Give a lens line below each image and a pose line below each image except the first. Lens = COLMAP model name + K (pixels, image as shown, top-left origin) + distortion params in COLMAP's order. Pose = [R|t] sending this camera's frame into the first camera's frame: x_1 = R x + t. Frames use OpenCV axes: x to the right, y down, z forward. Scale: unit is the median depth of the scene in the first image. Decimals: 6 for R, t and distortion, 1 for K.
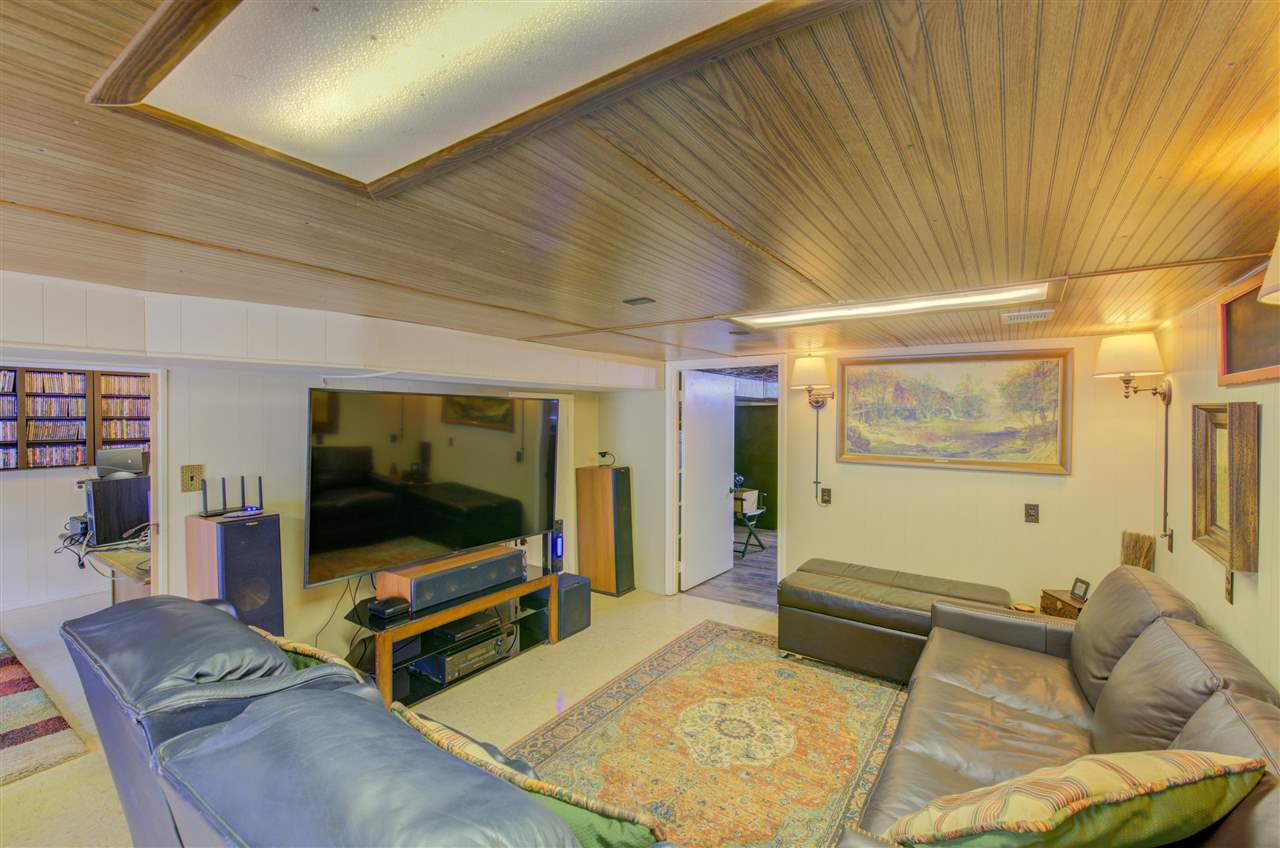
lens RADIAL K [[544.1, 0, 639.1], [0, 544.1, 416.9], [0, 0, 1]] dist [-0.008702, 0.000920]
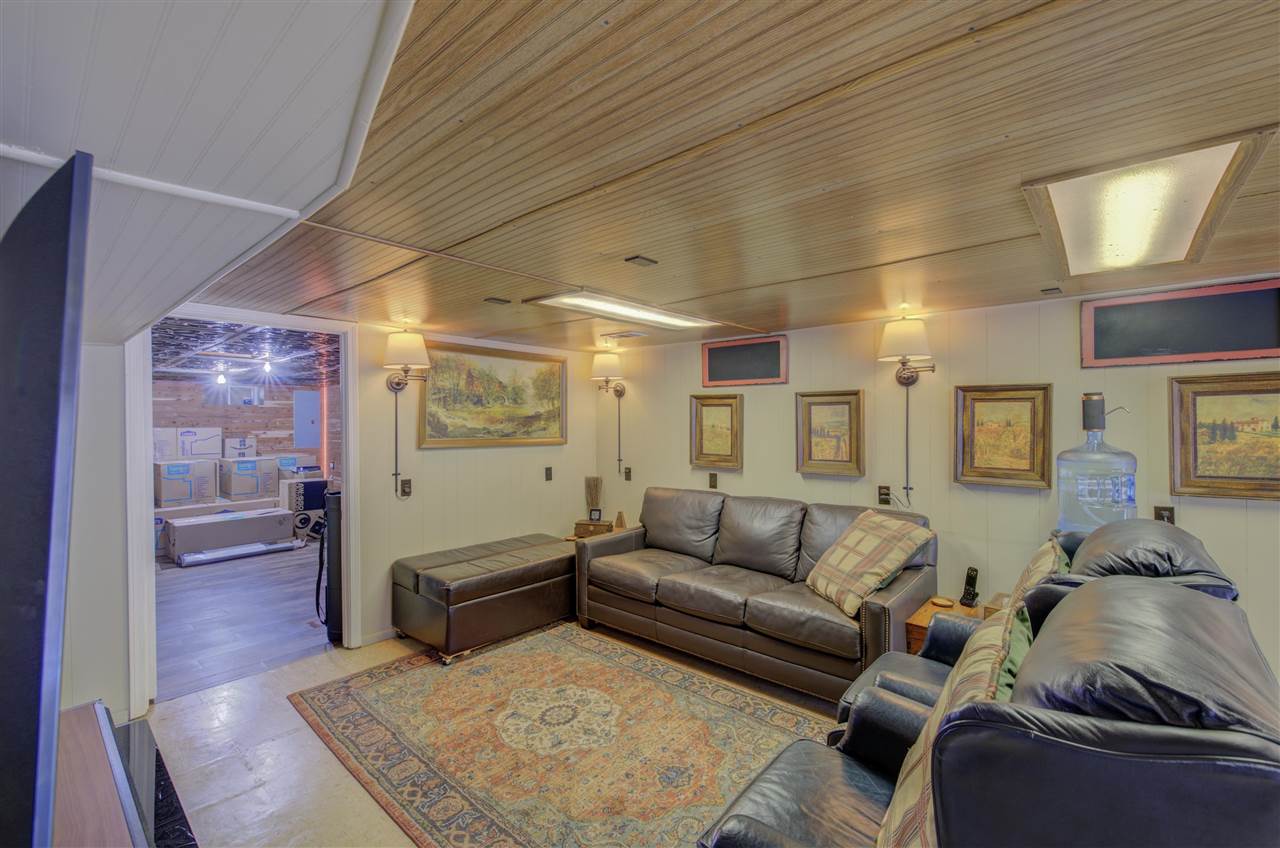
lens RADIAL K [[544.1, 0, 638.6], [0, 544.1, 422.1], [0, 0, 1]] dist [-0.008702, 0.000920]
pose [[0.109818, -0.003363, 0.993946, -0.581855], [0.011417, 0.999933, 0.002122, 0.042466], [-0.993886, 0.011115, 0.109849, 0.573277]]
